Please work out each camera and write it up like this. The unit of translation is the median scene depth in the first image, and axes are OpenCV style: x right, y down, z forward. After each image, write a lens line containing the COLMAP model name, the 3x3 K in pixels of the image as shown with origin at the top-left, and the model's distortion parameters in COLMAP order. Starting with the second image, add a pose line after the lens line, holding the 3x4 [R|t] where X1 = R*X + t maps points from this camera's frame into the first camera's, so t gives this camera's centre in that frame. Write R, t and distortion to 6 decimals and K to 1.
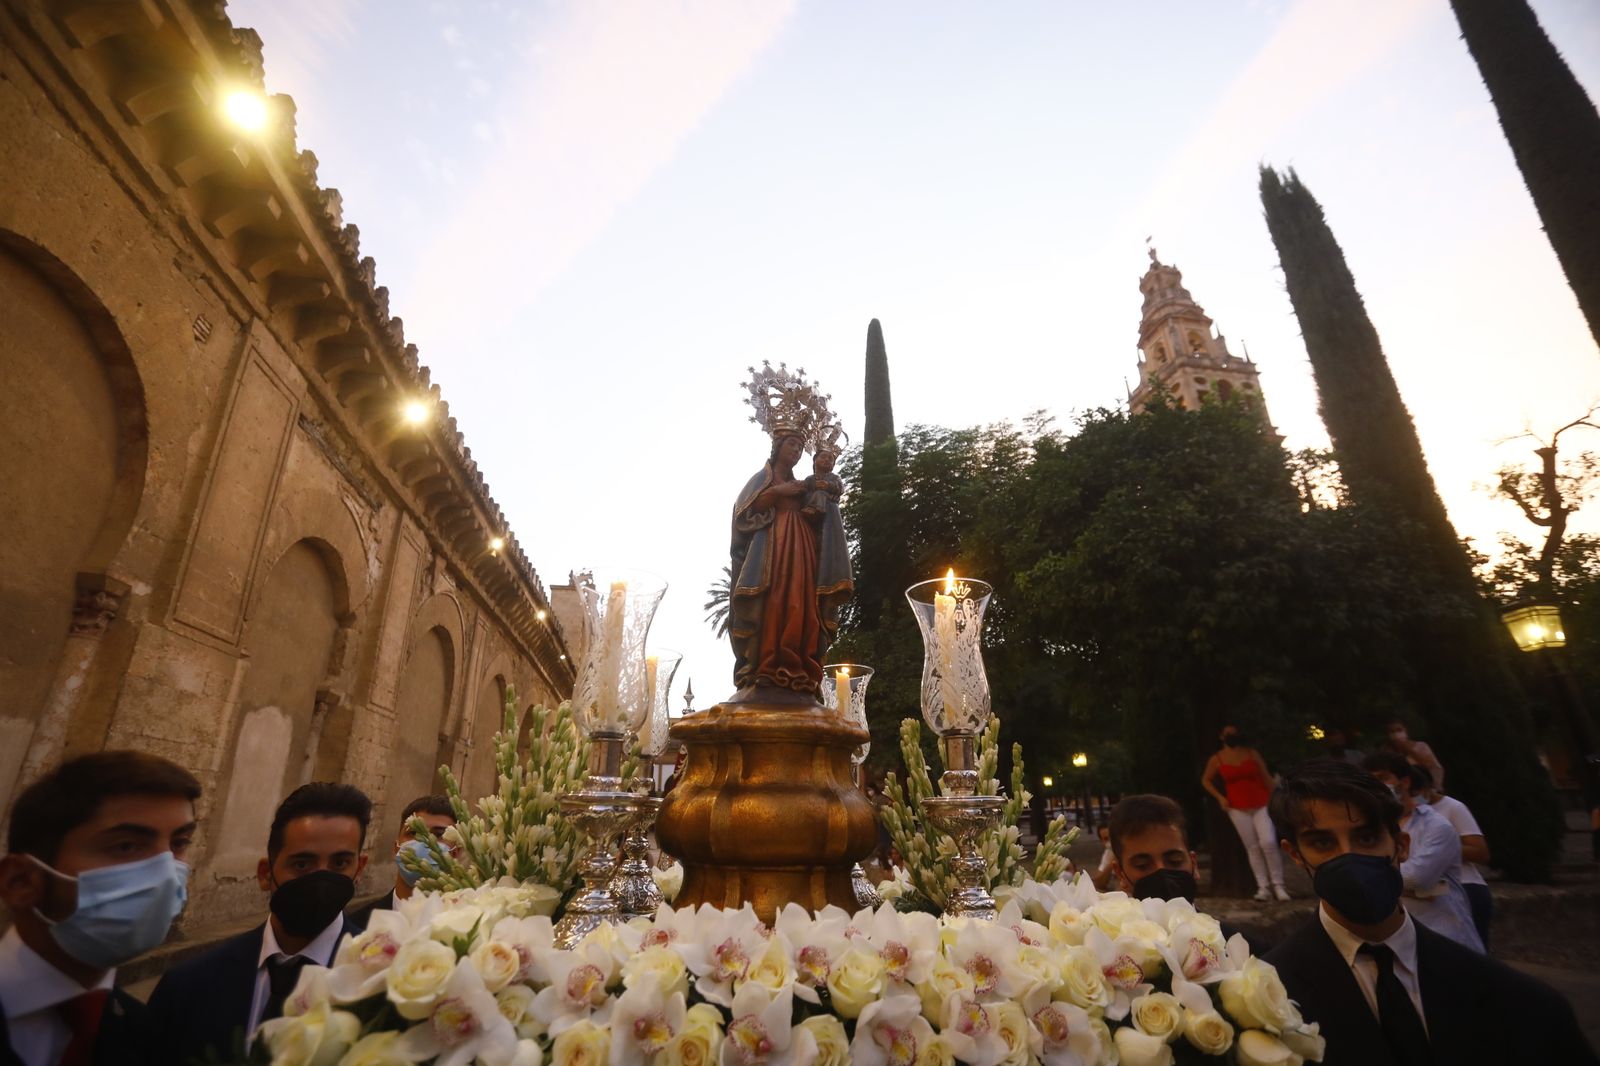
lens RADIAL K [[751.0, 0, 800.0], [0, 751.0, 533.0], [0, 0, 1]] dist [-0.105957, 0.050561]
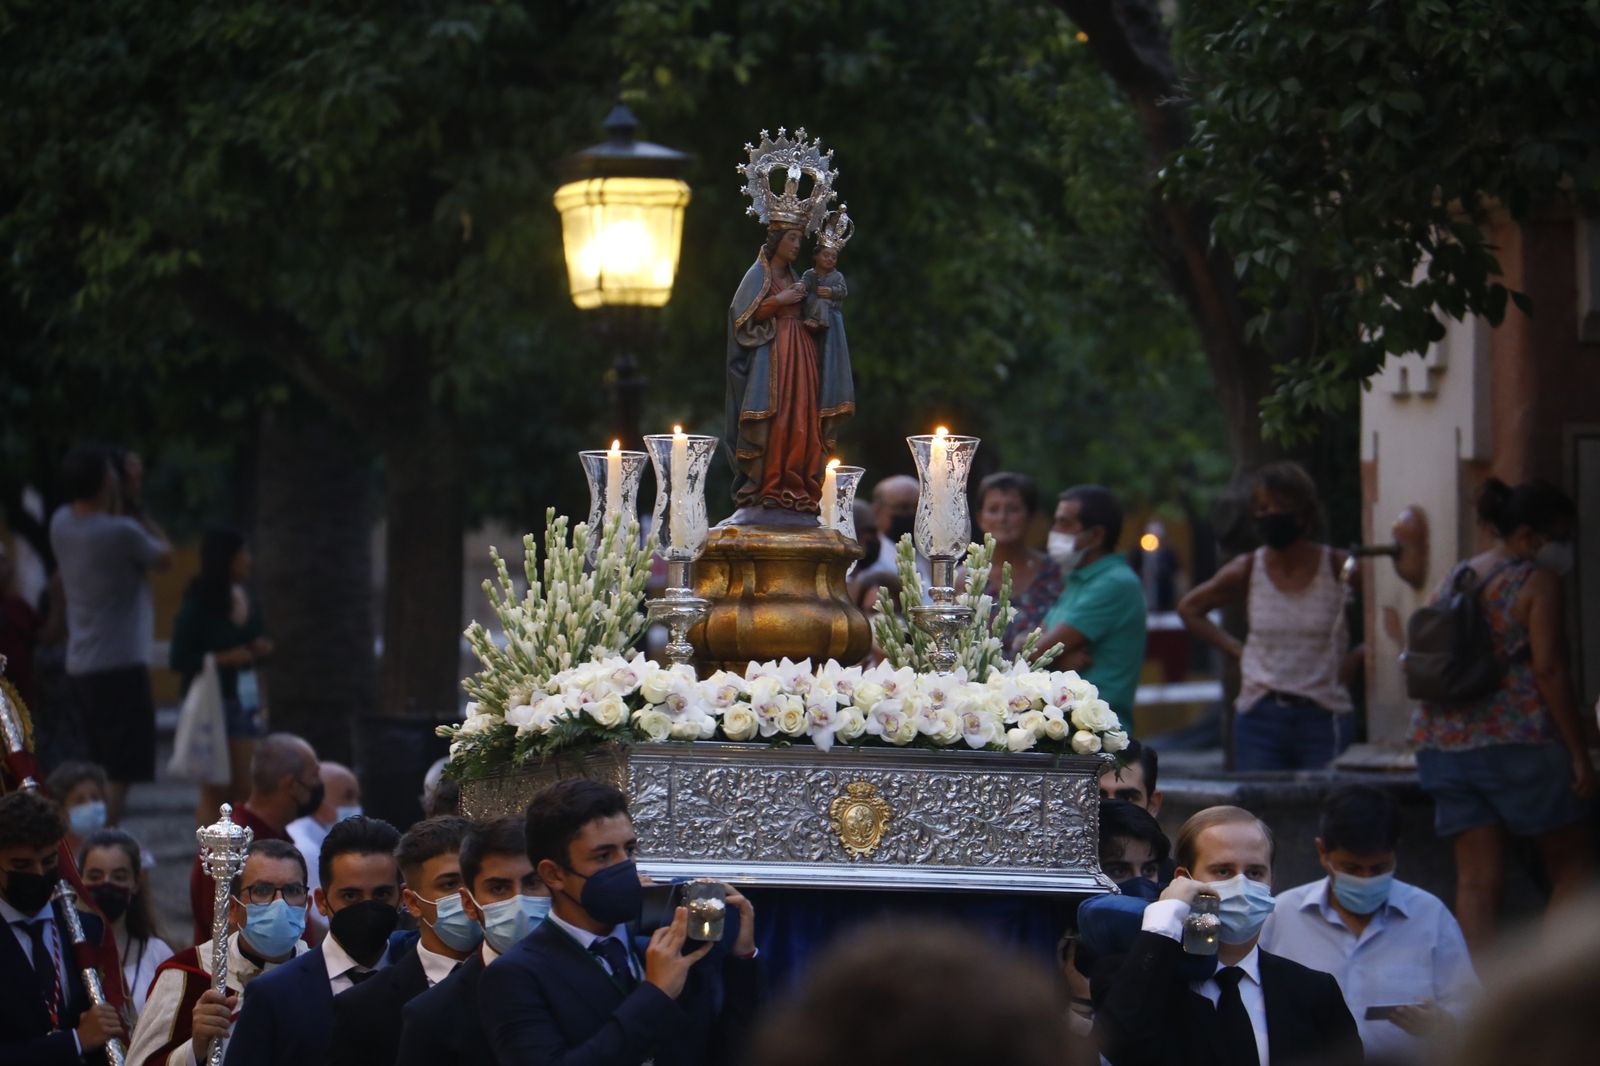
lens RADIAL K [[3935.5, 0, 799.7], [0, 3935.5, 608.2], [0, 0, 1]] dist [0.643737, 0.457374]
pose [[0.993917, 0.013961, 0.109241, -0.670067], [-0.046808, 0.951431, 0.304283, -1.482716], [-0.099687, -0.307545, 0.946297, -4.722302]]
